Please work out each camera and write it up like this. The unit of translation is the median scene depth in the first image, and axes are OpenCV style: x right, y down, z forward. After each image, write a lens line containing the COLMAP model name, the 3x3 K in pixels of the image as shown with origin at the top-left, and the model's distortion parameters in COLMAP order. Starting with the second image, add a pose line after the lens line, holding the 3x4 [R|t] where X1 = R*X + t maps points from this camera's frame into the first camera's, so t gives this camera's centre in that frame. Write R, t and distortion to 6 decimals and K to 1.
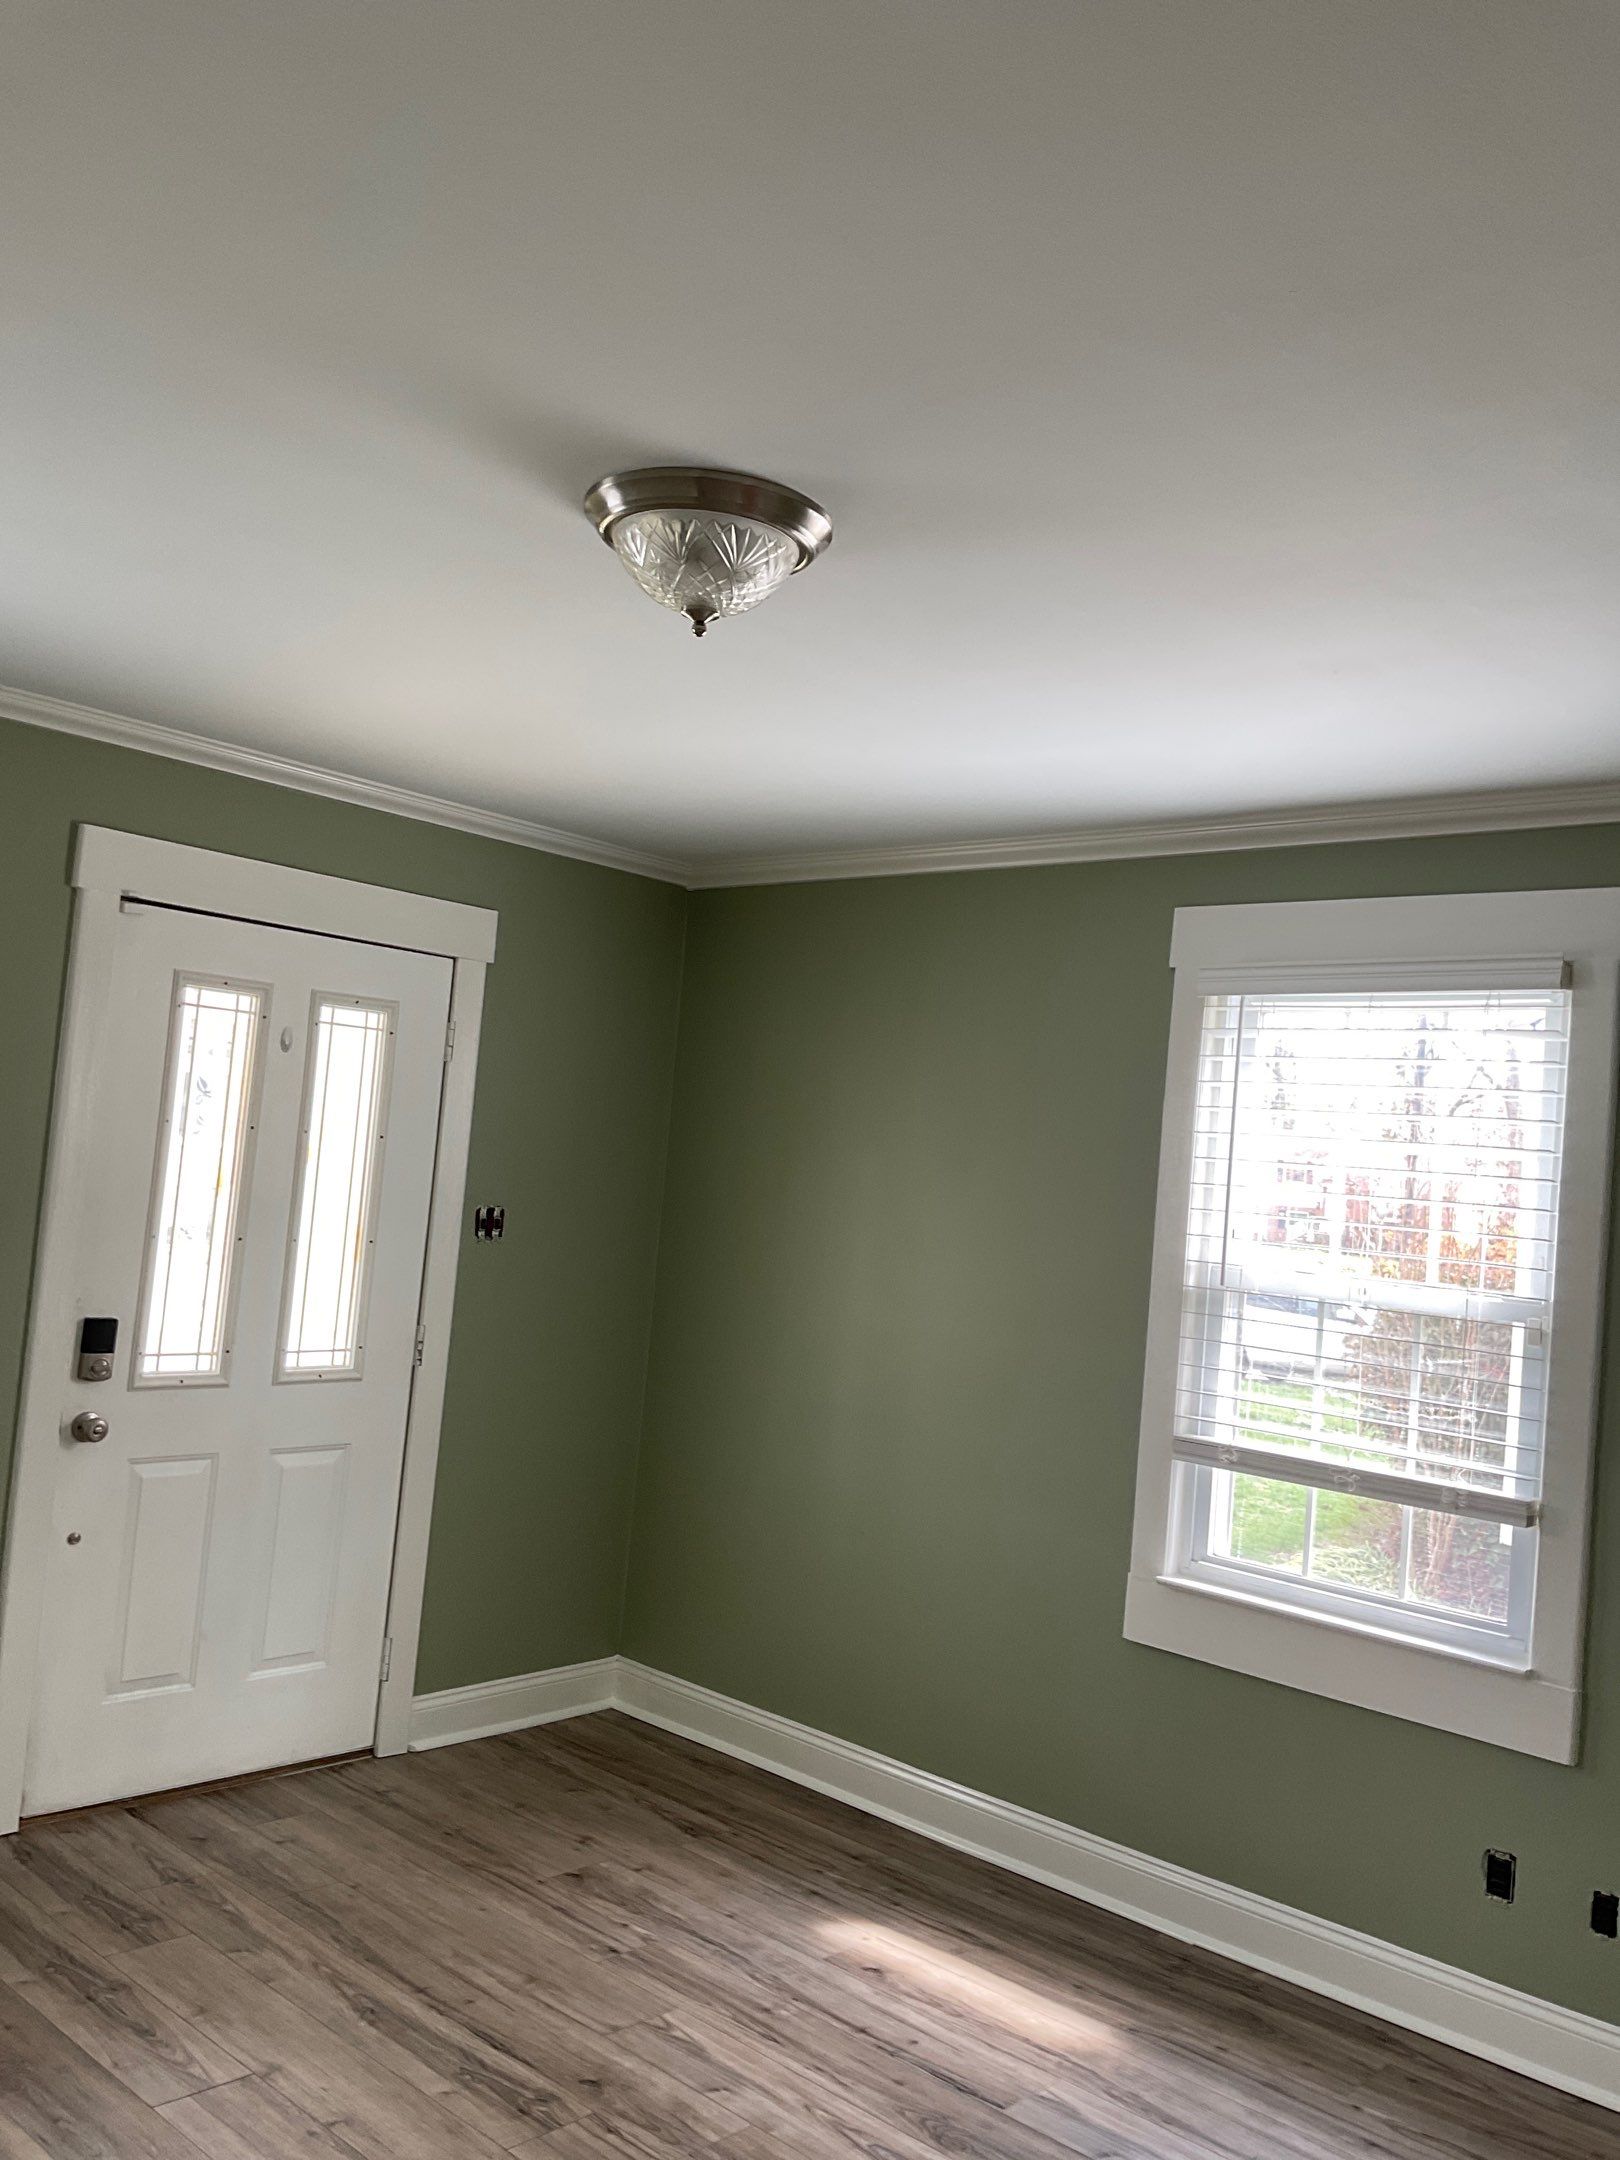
lens RADIAL K [[1786.2, 0, 810.0], [0, 1786.2, 1080.0], [0, 0, 1]] dist [0.000585, -0.000443]
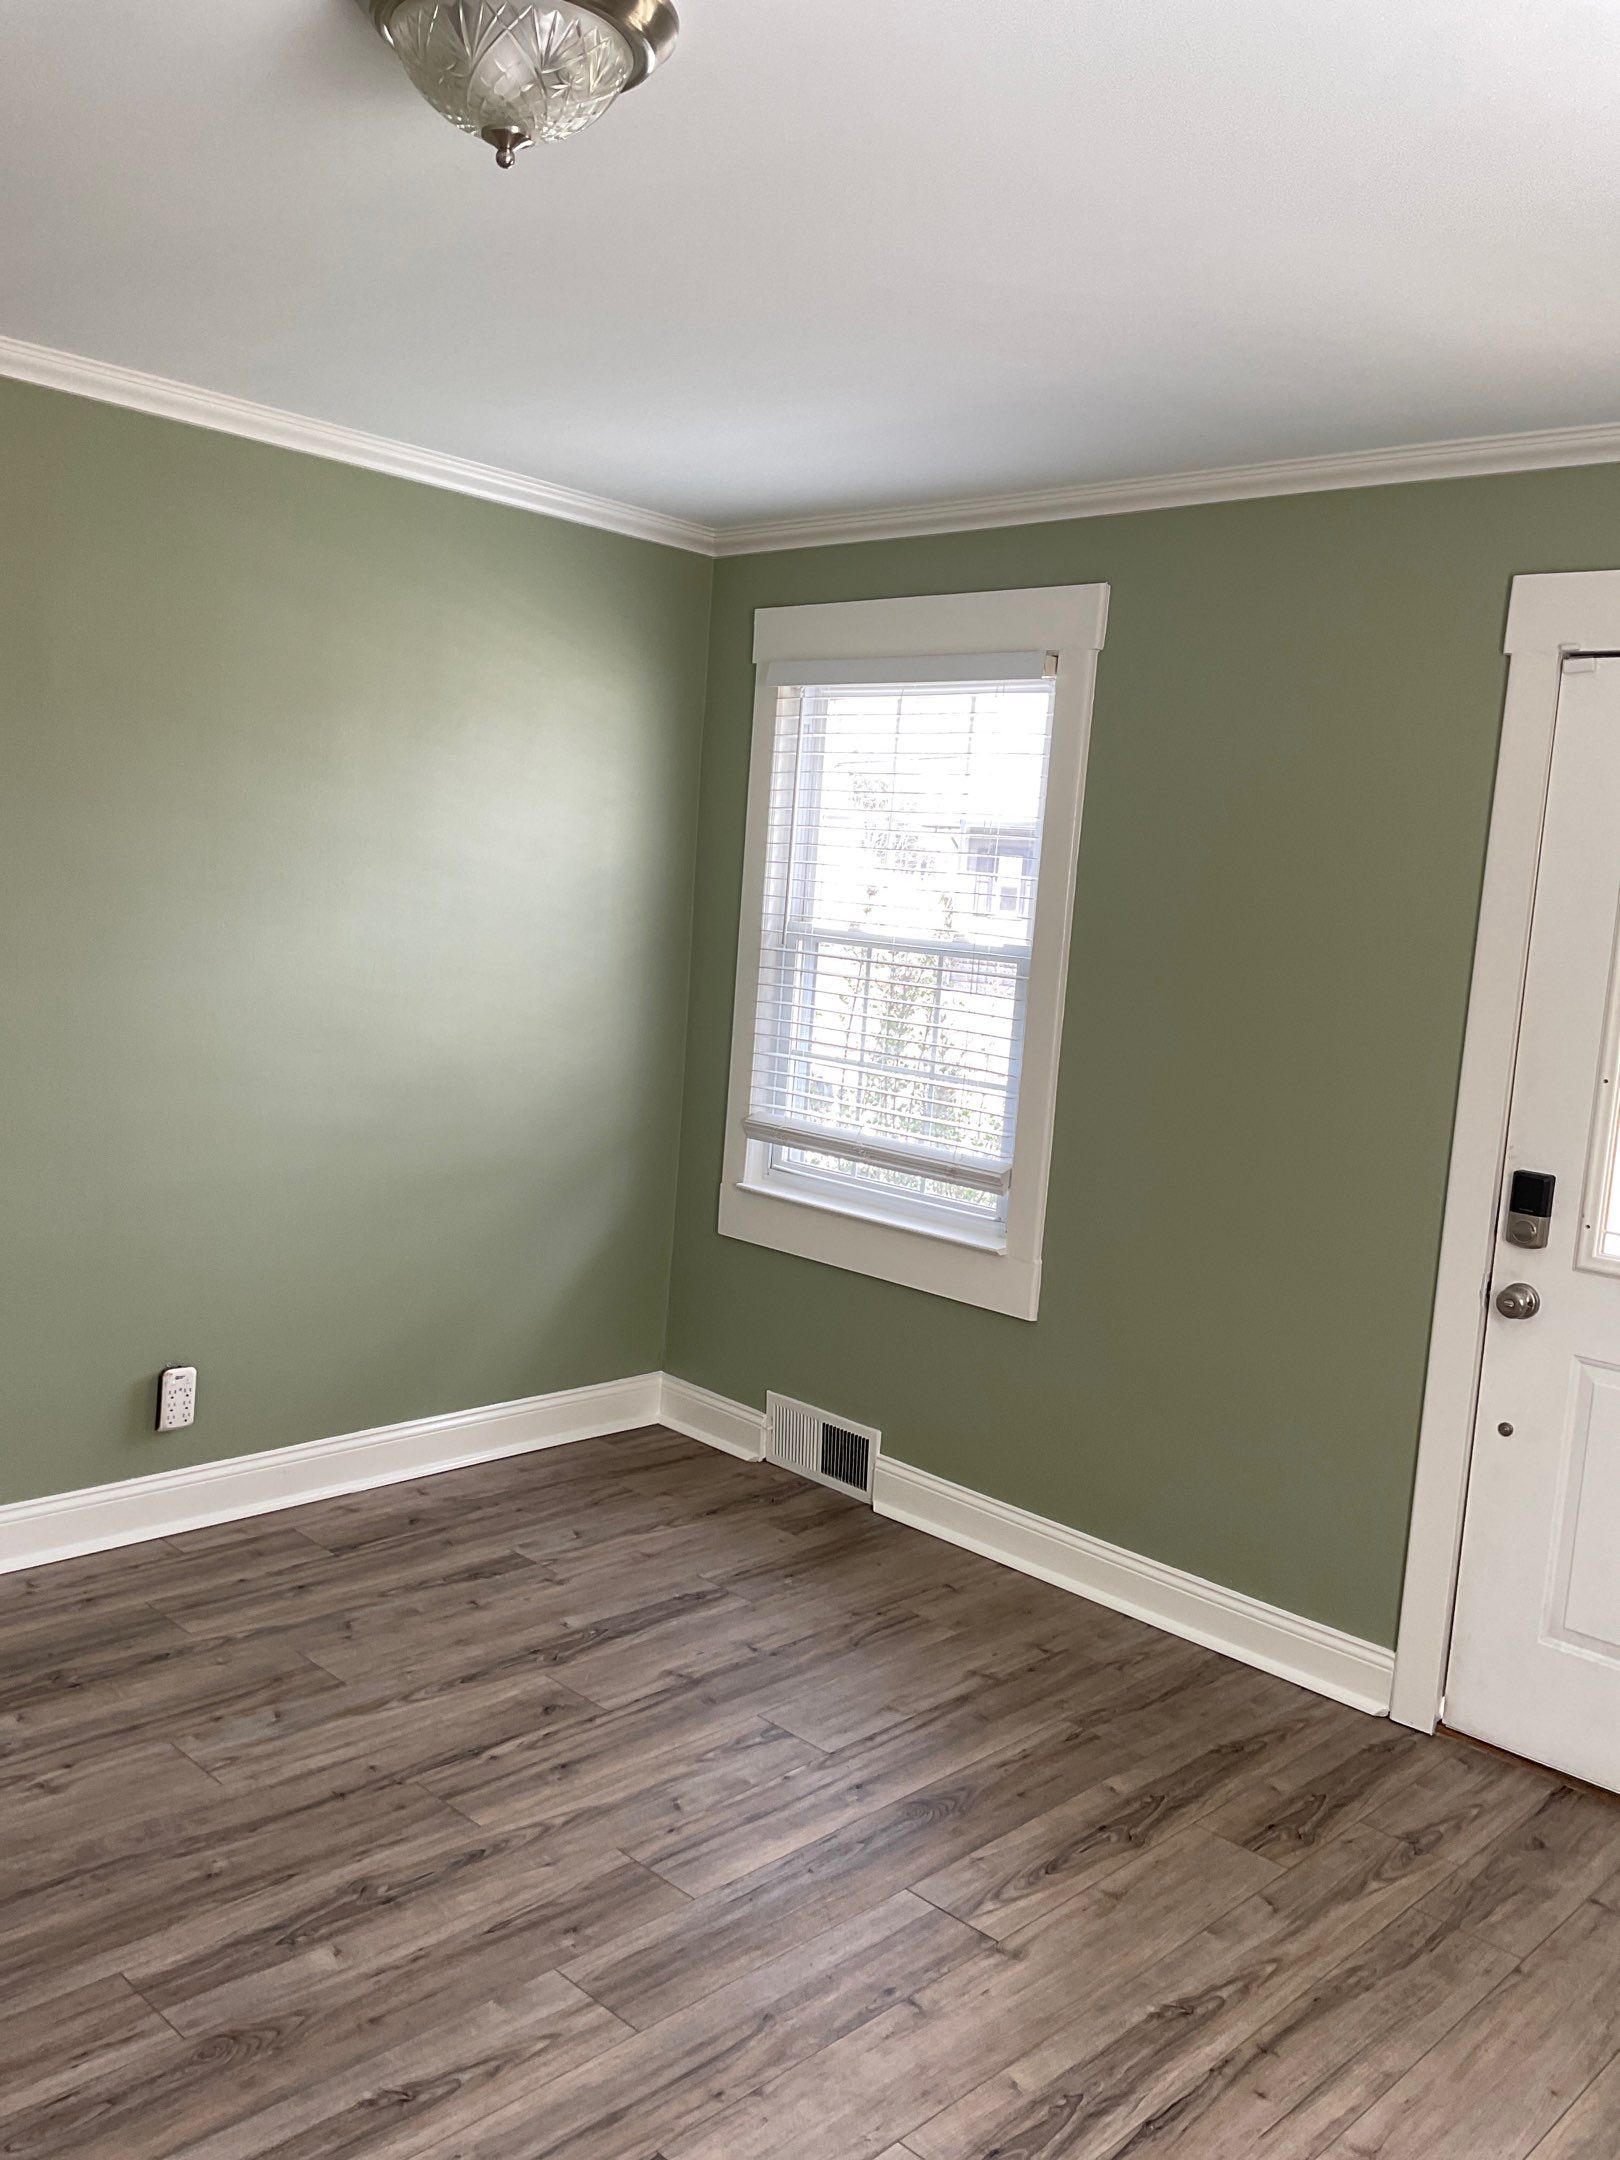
lens RADIAL K [[1786.2, 0, 810.0], [0, 1786.2, 1080.0], [0, 0, 1]] dist [0.000585, -0.000443]
pose [[-0.020751, 0.013926, -0.999688, 0.487029], [-0.012911, 0.999816, 0.014196, 0.094616], [0.999701, 0.013202, -0.020568, 0.771404]]
